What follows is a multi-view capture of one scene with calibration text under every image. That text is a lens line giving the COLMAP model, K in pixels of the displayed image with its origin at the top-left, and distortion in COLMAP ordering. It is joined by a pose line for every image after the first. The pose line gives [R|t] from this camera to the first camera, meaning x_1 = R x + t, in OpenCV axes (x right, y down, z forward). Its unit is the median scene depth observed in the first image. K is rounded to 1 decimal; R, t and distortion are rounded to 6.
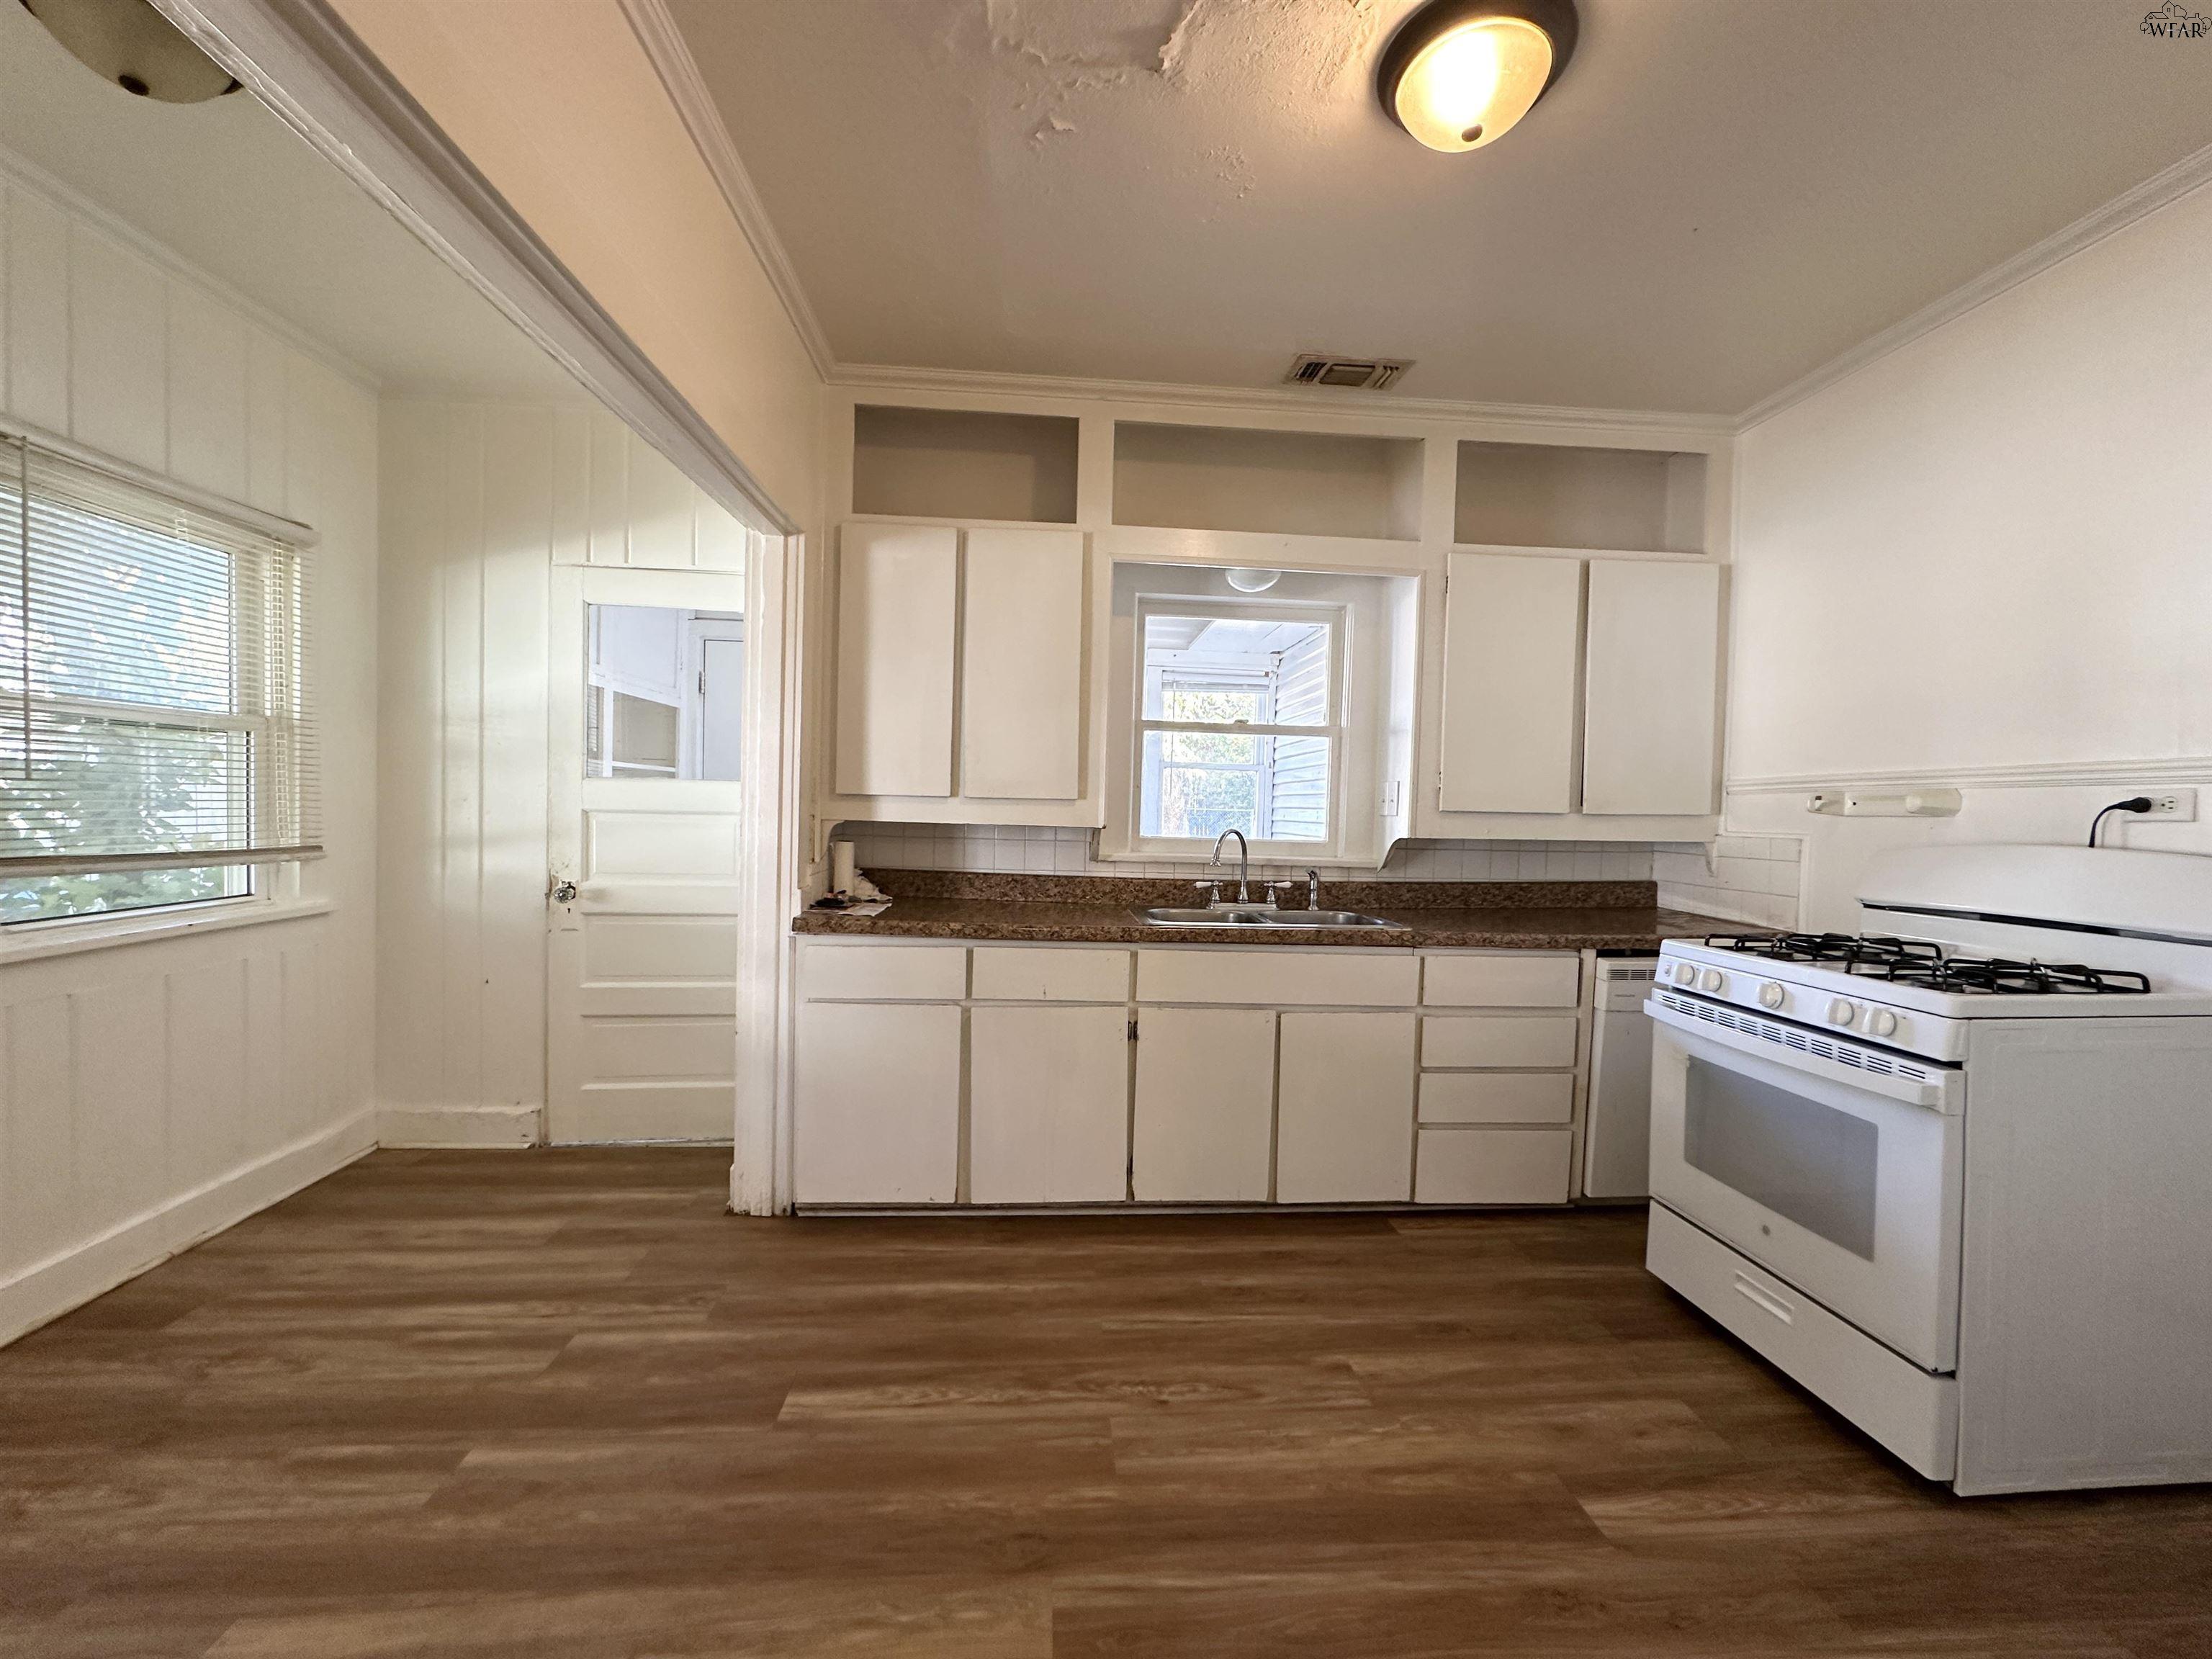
lens RADIAL K [[879.8, 0, 1103.9], [0, 879.8, 831.2], [0, 0, 1]] dist [-0.006404, 0.001429]
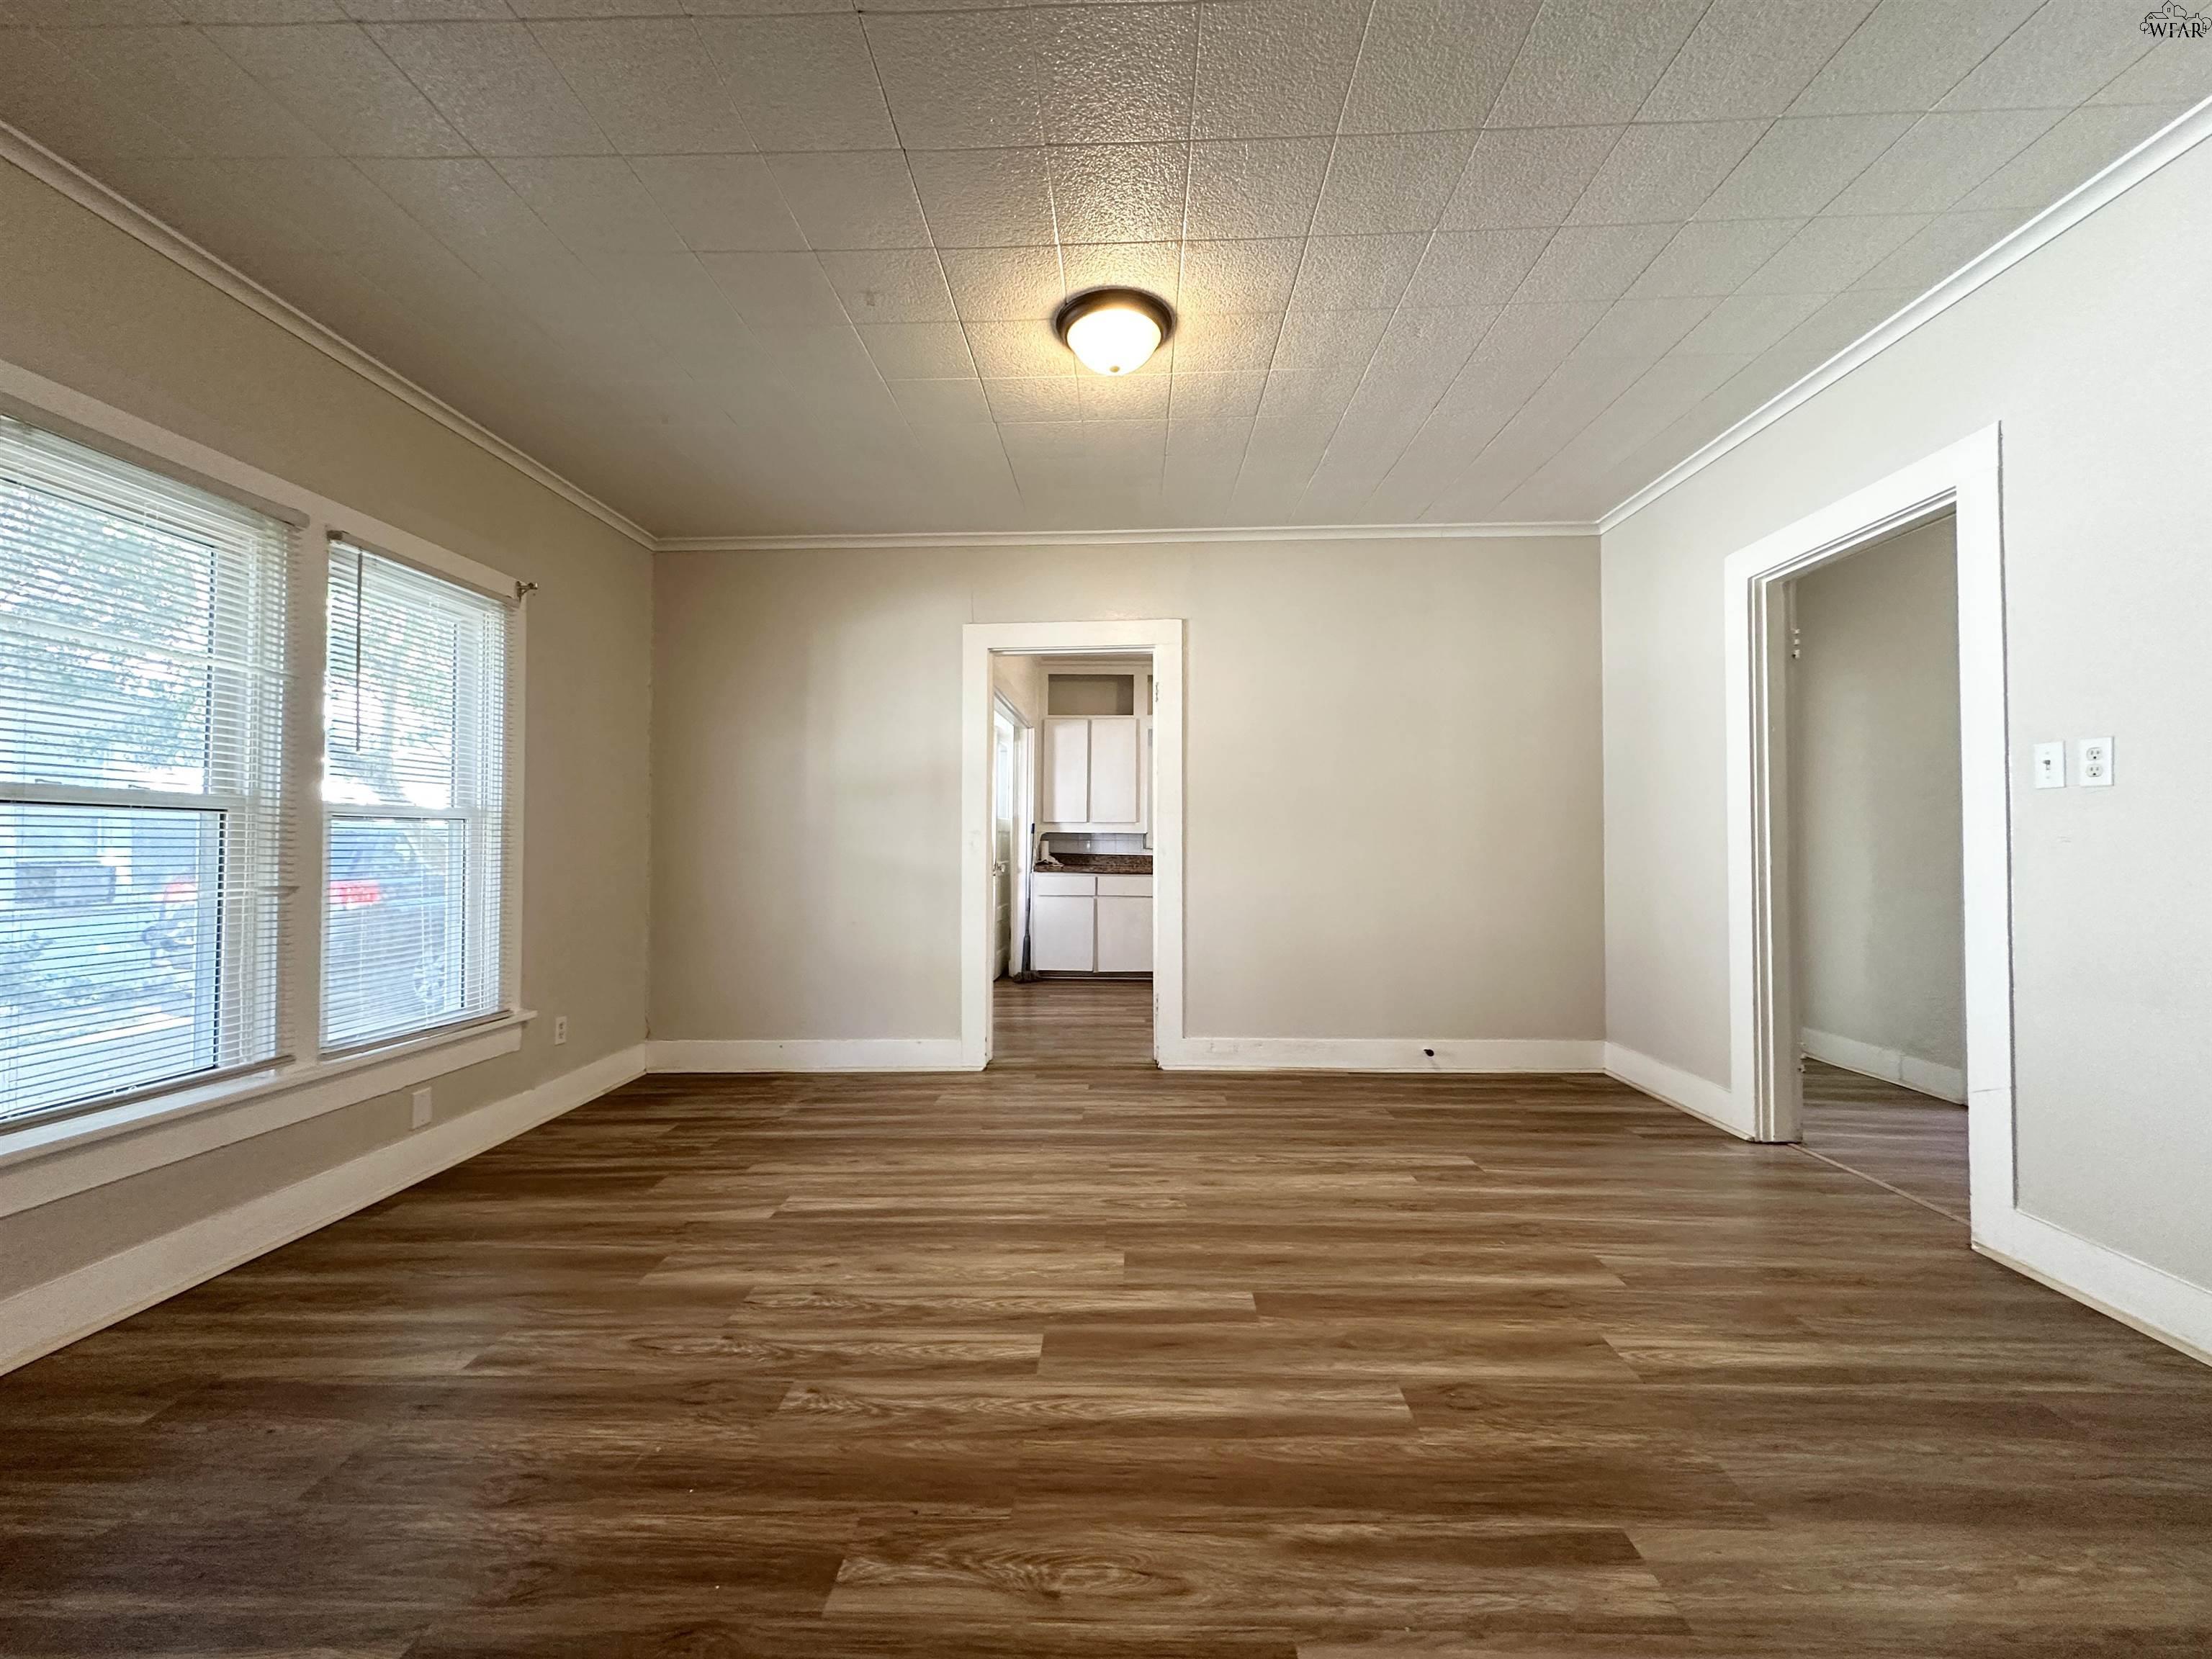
lens RADIAL K [[879.8, 0, 1100.5], [0, 879.8, 834.1], [0, 0, 1]] dist [-0.006404, 0.001429]
pose [[0.992914, -0.023155, -0.116553, 0.182608], [0.018719, 0.999064, -0.039008, 0.107404], [0.117347, 0.036550, 0.992418, -1.722261]]
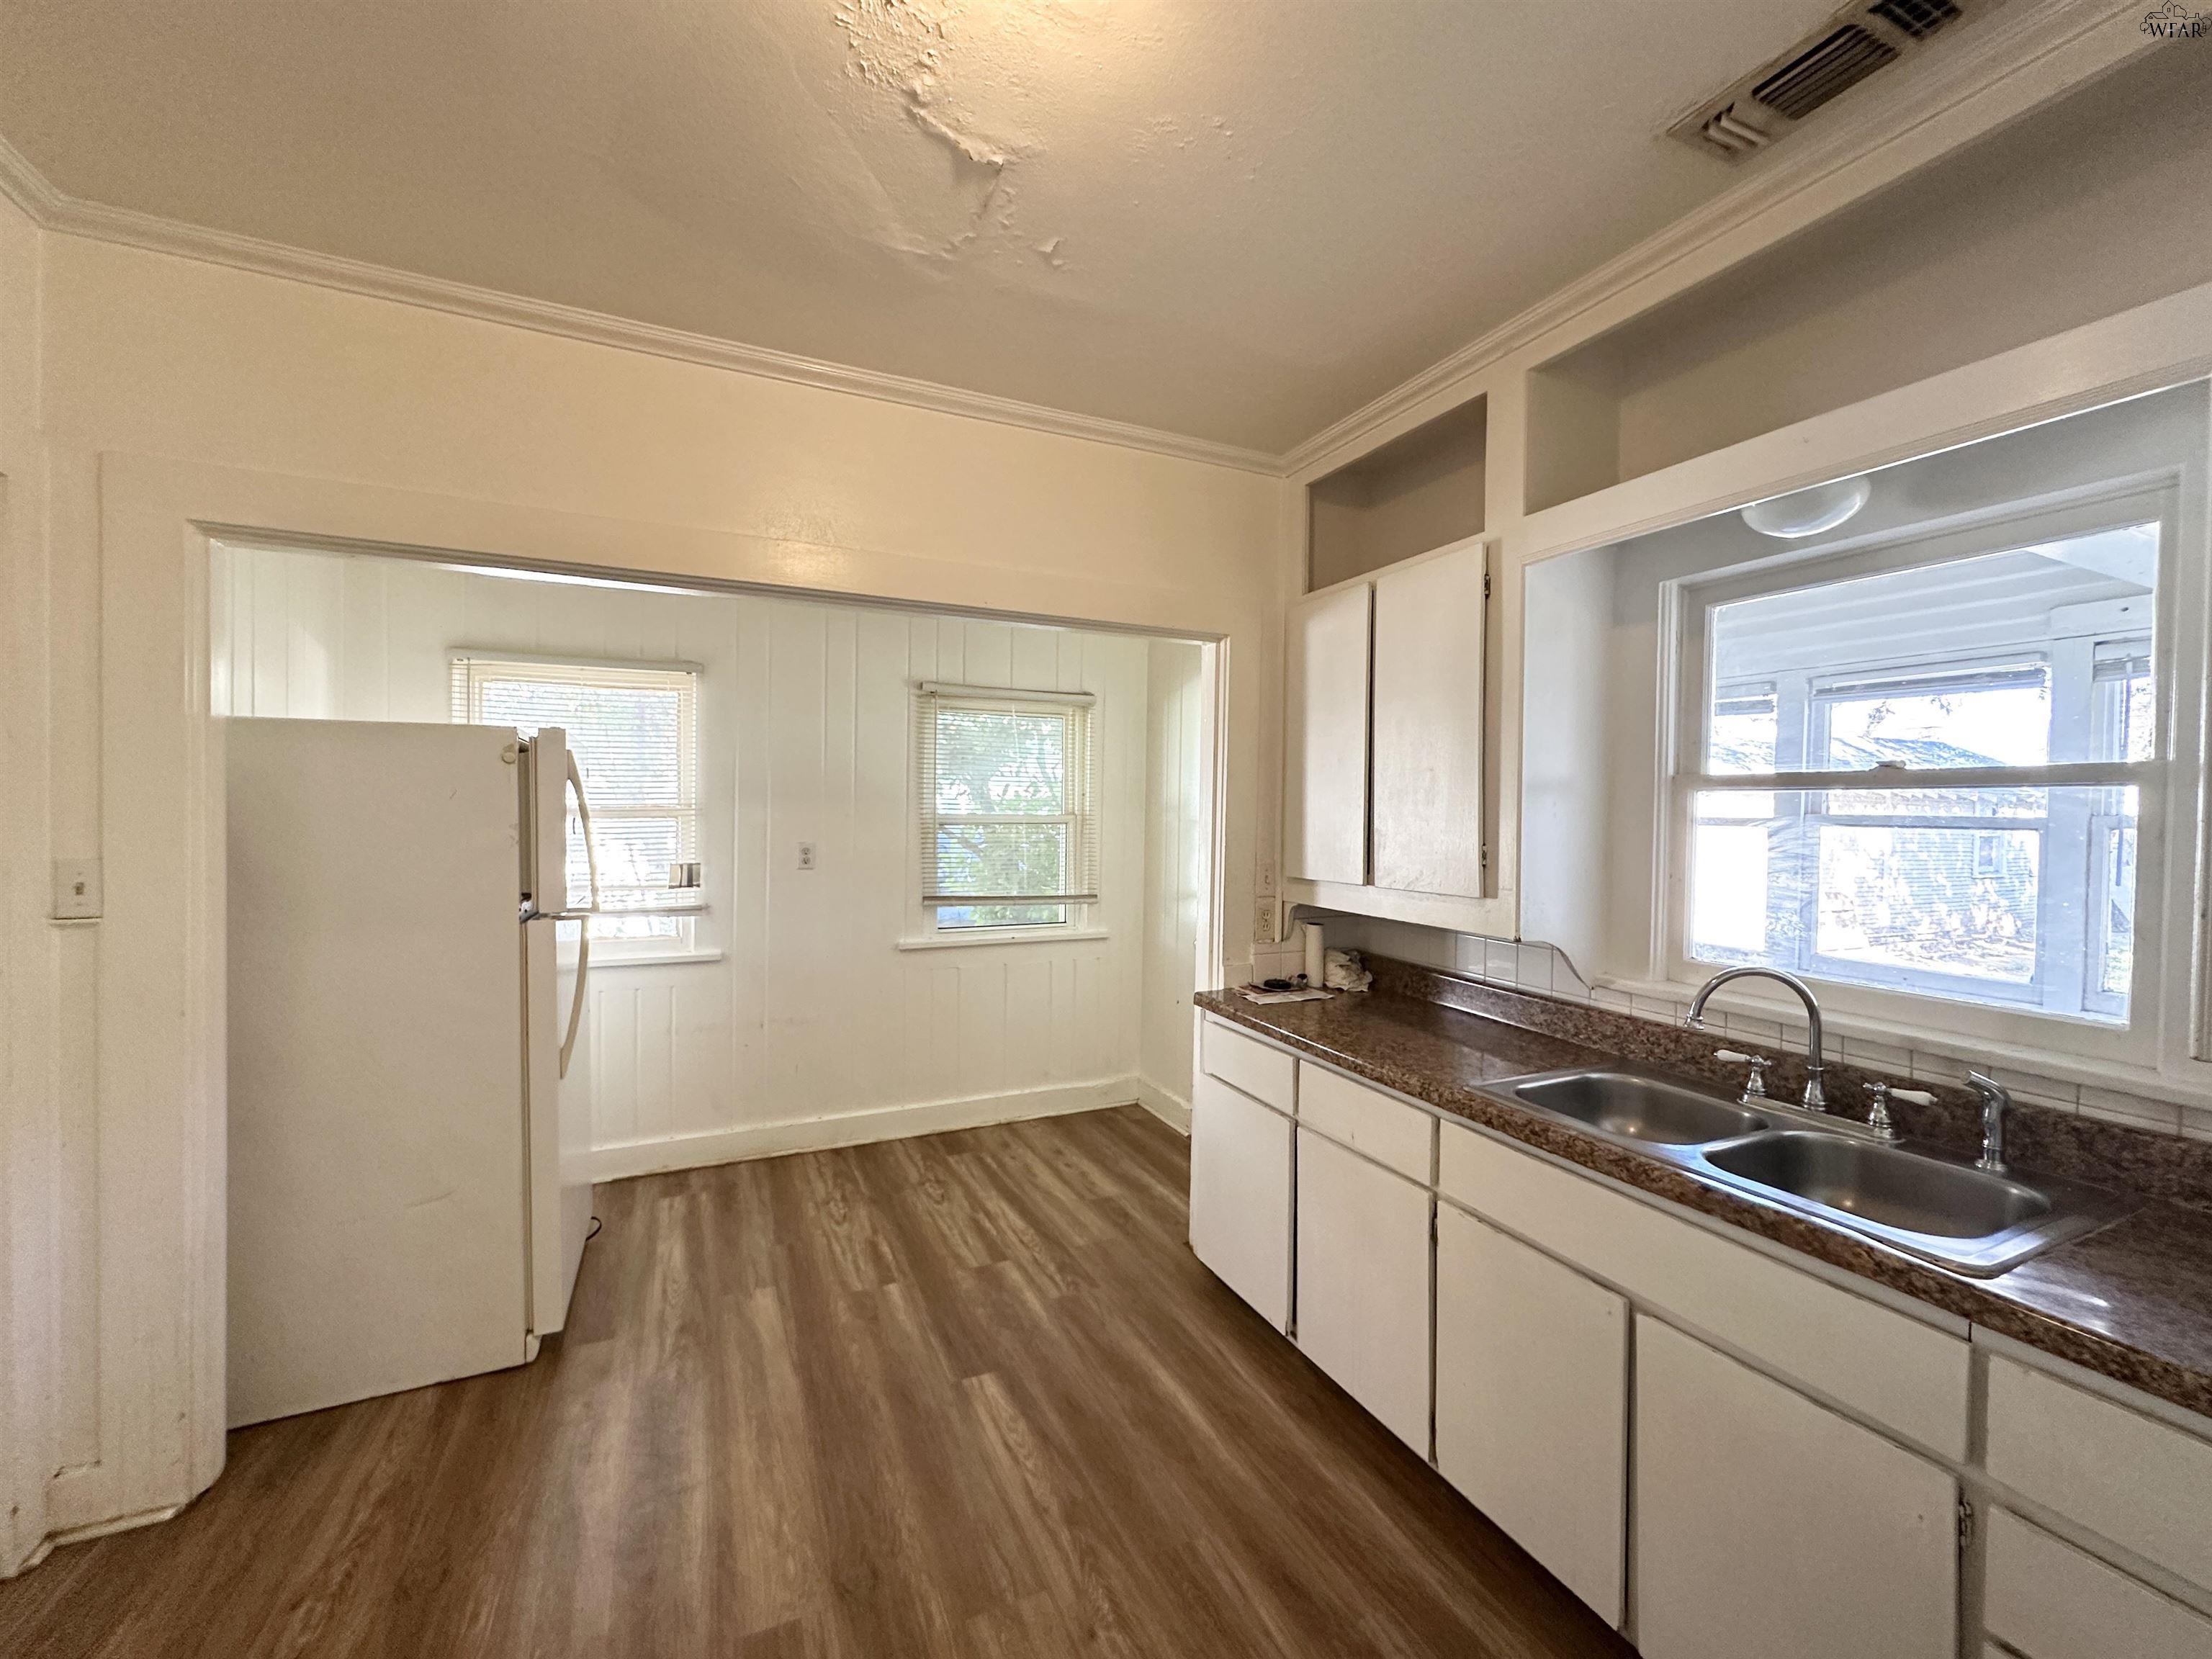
lens RADIAL K [[879.8, 0, 1104.4], [0, 879.8, 830.9], [0, 0, 1]] dist [-0.006404, 0.001429]
pose [[0.355076, -0.001827, -0.934836, 0.618474], [-0.033514, 0.999330, -0.014683, -0.080862], [0.934236, 0.036544, 0.354777, 0.489207]]
